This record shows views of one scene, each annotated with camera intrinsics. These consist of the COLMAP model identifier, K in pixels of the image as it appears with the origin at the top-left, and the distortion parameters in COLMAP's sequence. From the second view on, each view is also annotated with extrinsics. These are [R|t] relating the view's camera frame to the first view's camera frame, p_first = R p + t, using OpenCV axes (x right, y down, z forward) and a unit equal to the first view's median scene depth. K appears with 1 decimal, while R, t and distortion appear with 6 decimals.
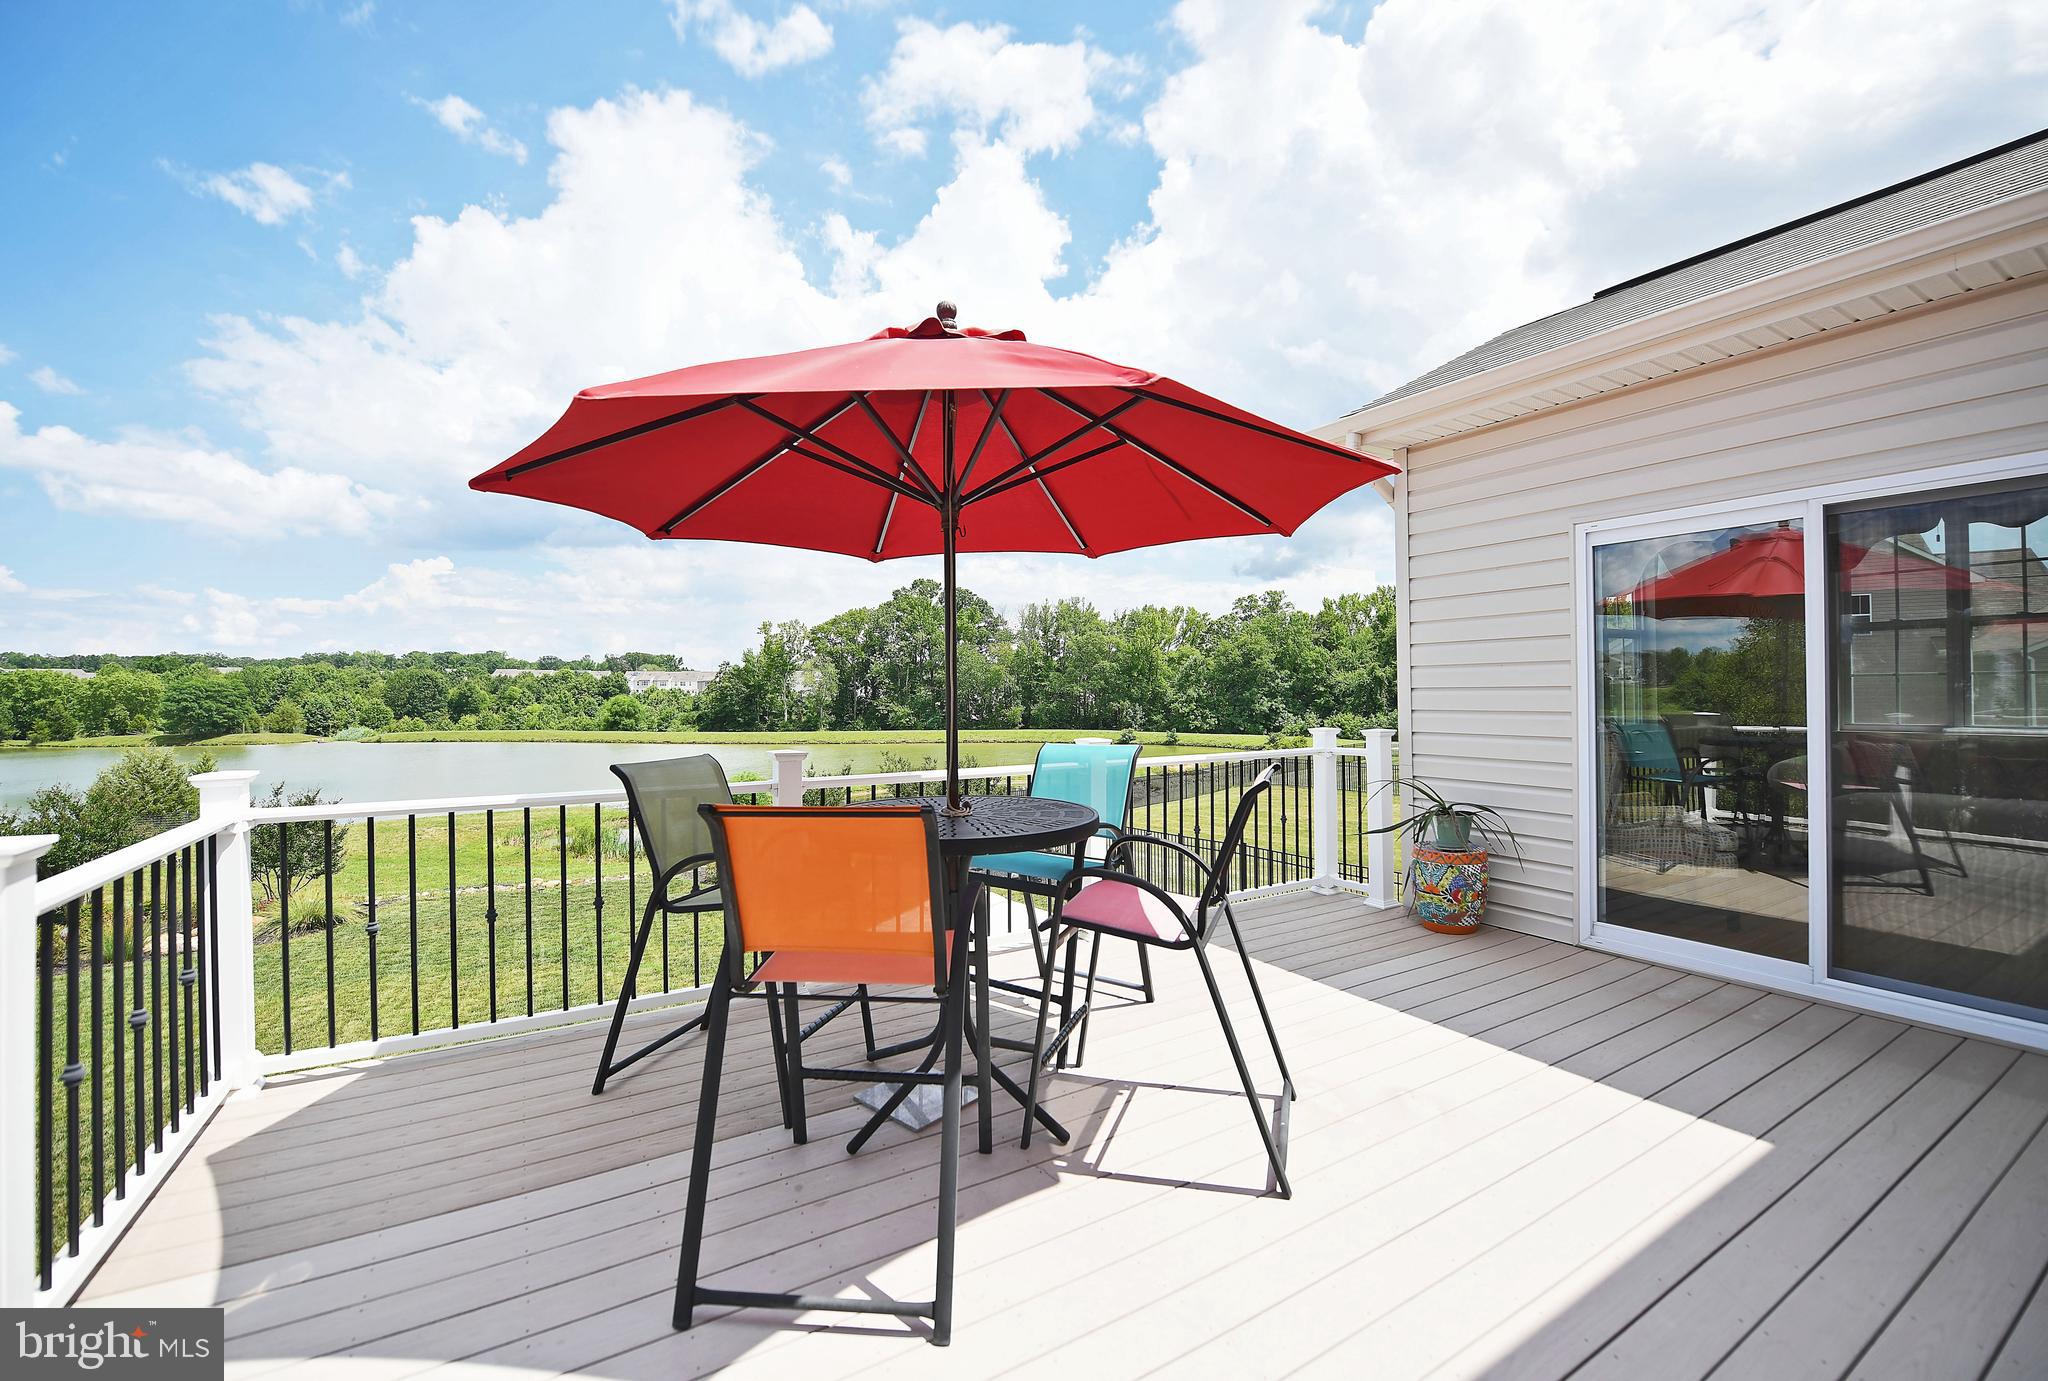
lens RADIAL K [[838.0, 0, 1024.0], [0, 838.0, 690.5], [0, 0, 1]] dist [-0.018604, -0.001057]
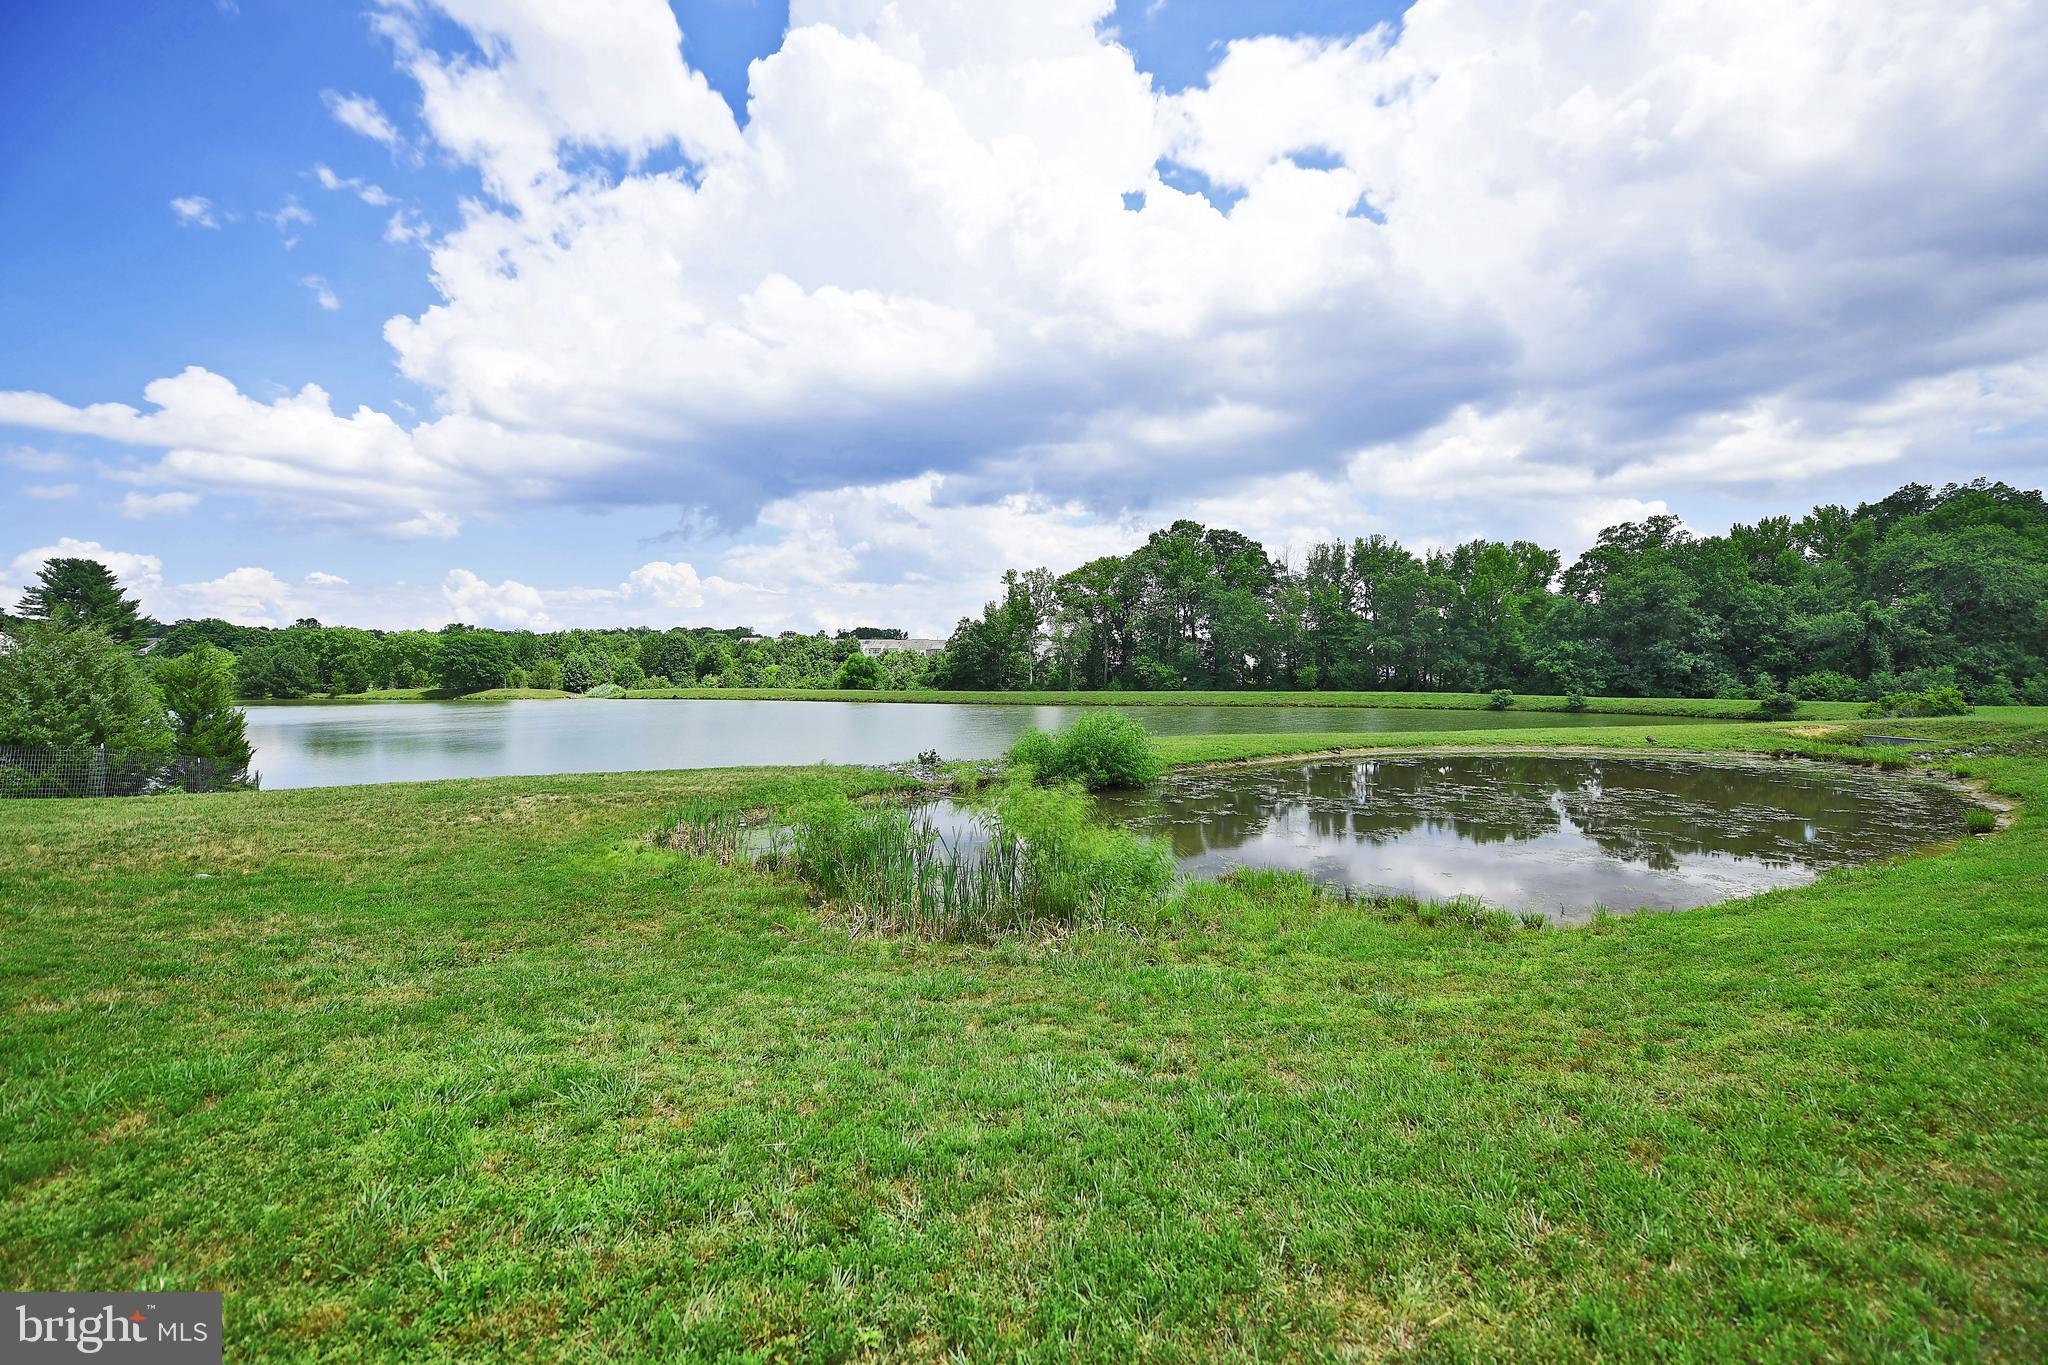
lens RADIAL K [[832.8, 0, 1029.6], [0, 832.8, 653.3], [0, 0, 1]] dist [-0.013037, -0.000630]
pose [[0.971881, -0.000029, -0.235474, -0.081779], [-0.004652, 0.999802, -0.019325, 0.022763], [0.235428, 0.019877, 0.971689, 0.150910]]
